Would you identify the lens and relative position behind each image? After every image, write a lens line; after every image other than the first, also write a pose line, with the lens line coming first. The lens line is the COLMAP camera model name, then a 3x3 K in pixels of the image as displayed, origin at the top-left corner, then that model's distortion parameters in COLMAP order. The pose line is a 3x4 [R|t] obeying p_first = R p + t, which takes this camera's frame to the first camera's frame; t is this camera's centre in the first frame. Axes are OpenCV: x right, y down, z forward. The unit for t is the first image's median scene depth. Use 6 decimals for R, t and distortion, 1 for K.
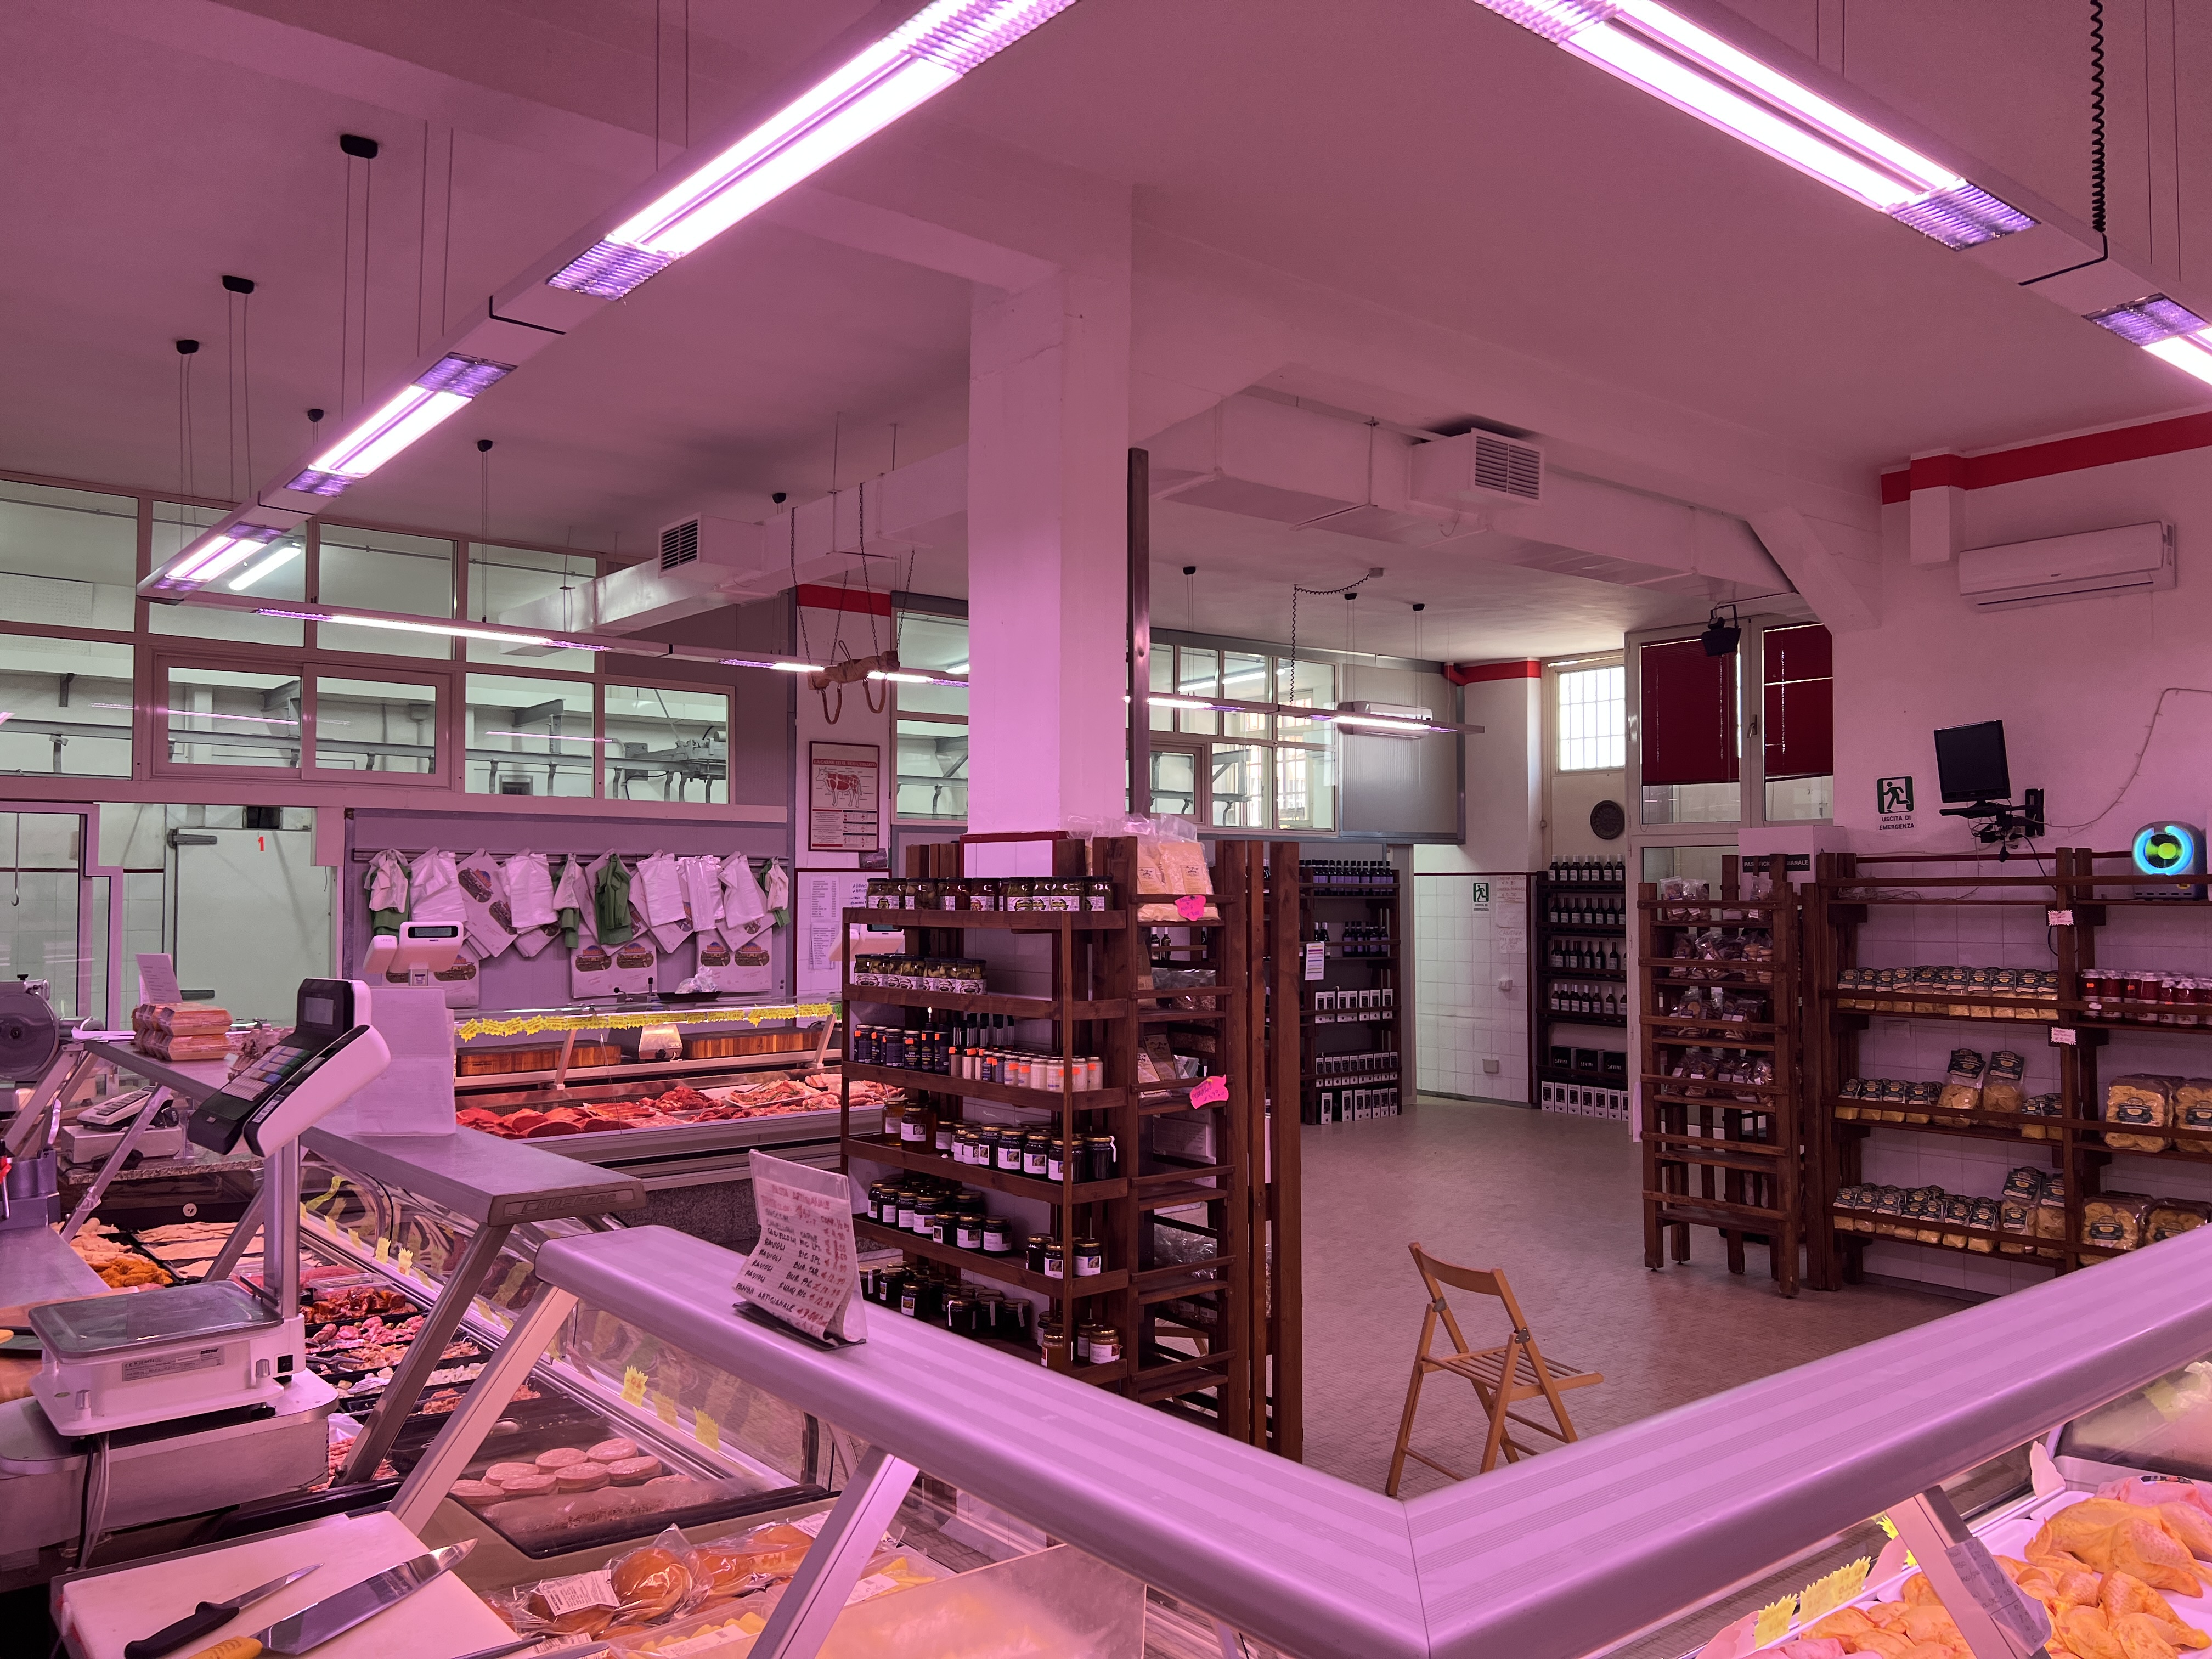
lens RADIAL K [[1665.2, 0, 1118.0], [0, 1665.2, 845.7], [0, 0, 1]] dist [0.051803, -0.059749]
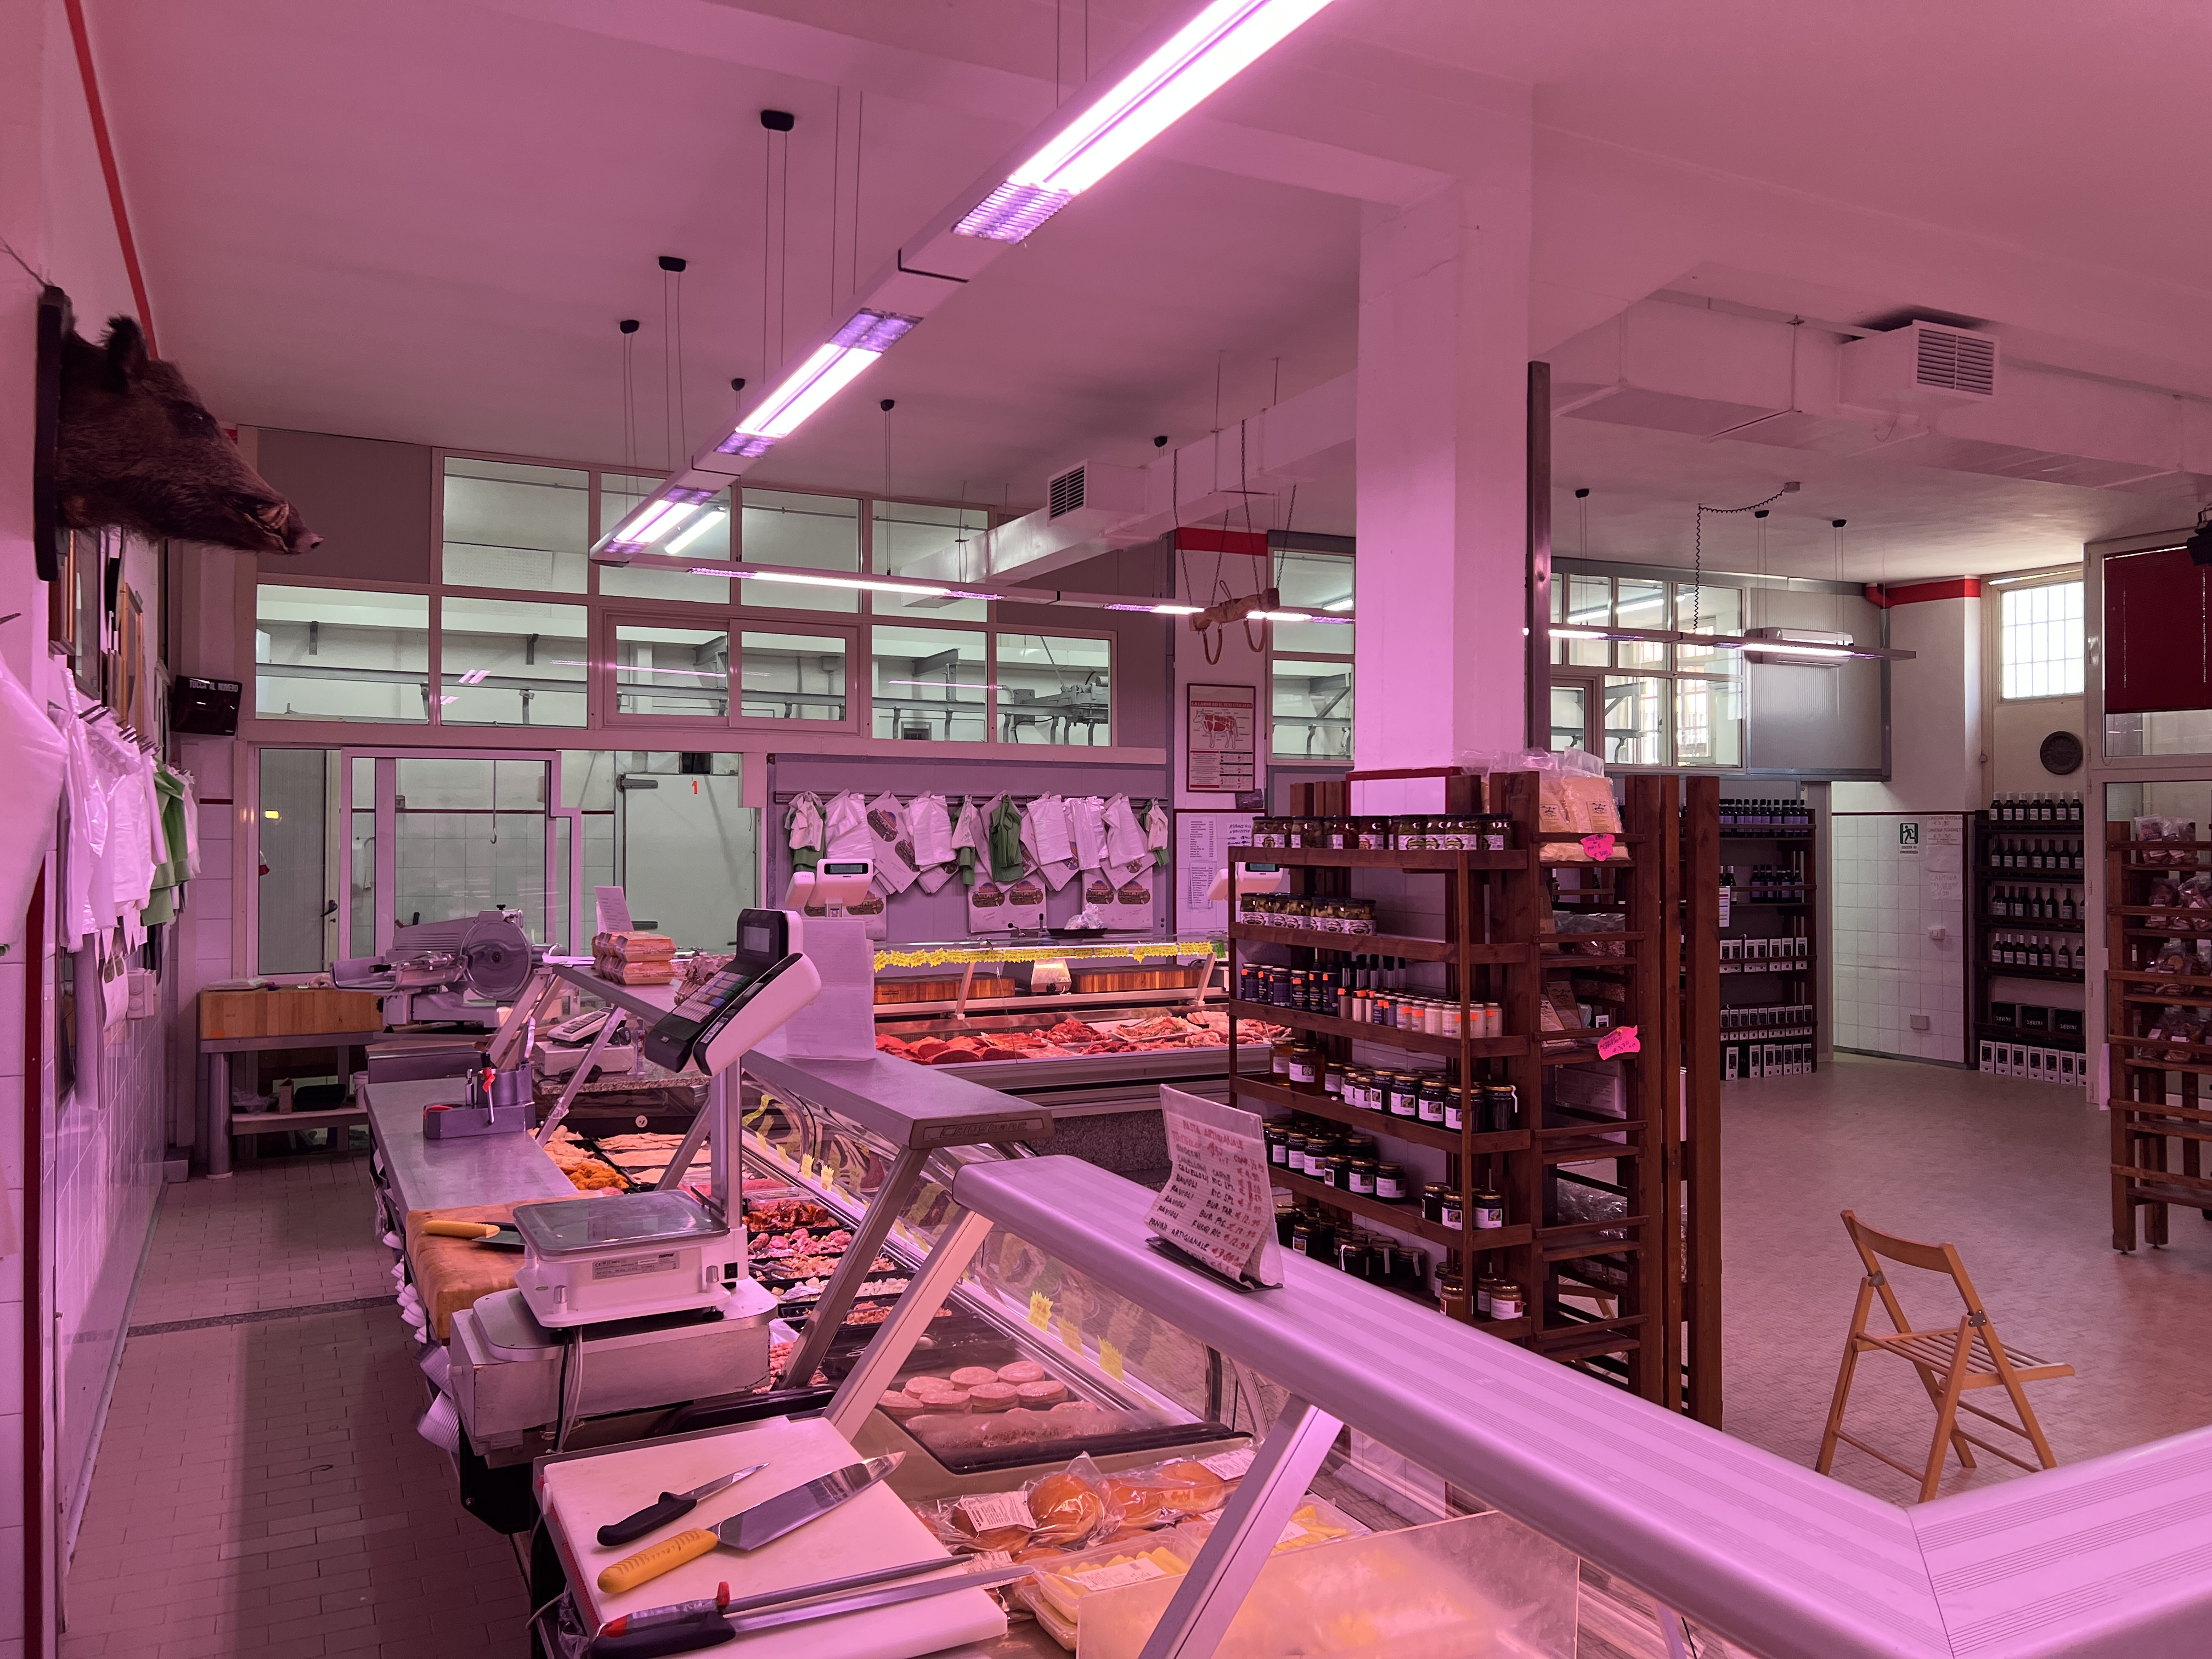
lens RADIAL K [[1632.5, 0, 1095.2], [0, 1632.5, 826.0], [0, 0, 1]] dist [0.087938, -0.155418]
pose [[0.974637, -0.001452, -0.223788, -0.024223], [0.006082, 0.999781, 0.020005, 0.005037], [0.223710, -0.020859, 0.974433, 0.028469]]
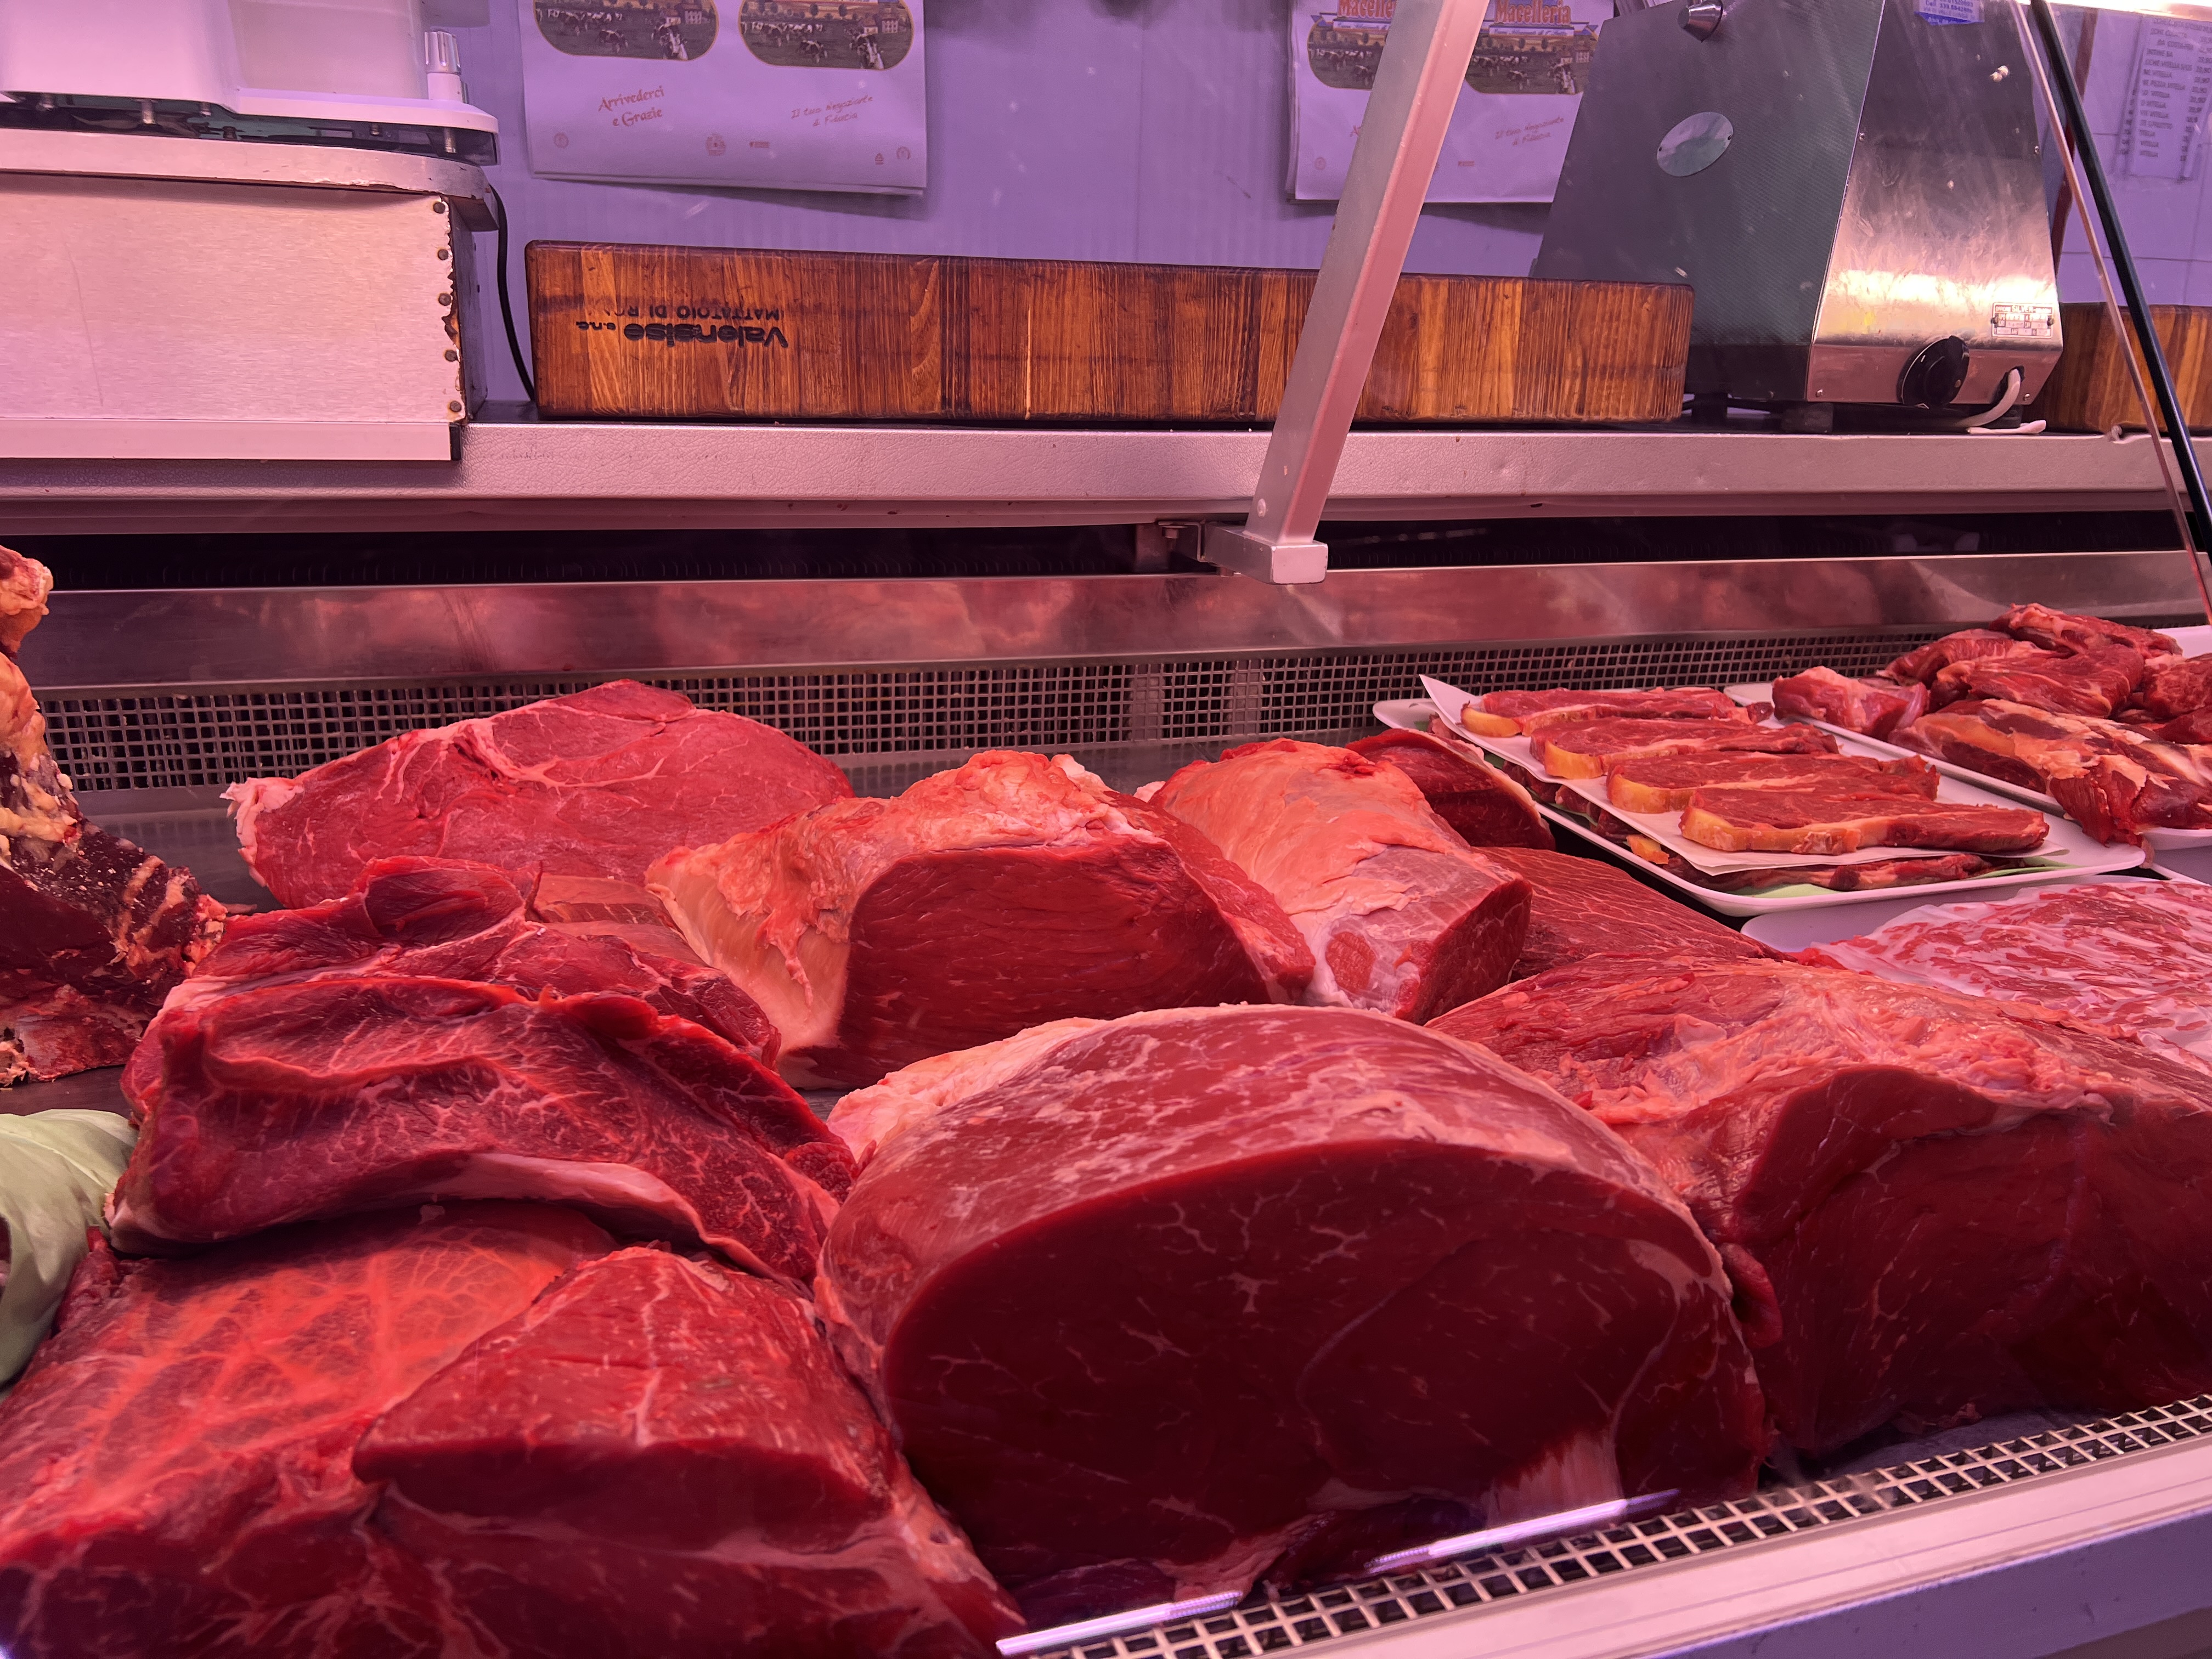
lens RADIAL K [[1653.5, 0, 1107.9], [0, 1653.5, 830.5], [0, 0, 1]] dist [-0.000307, -0.000195]
pose [[0.928179, 0.117183, -0.353202, -0.322893], [-0.010713, 0.957147, 0.289403, 0.137348], [0.371980, -0.264834, 0.889660, 0.946129]]
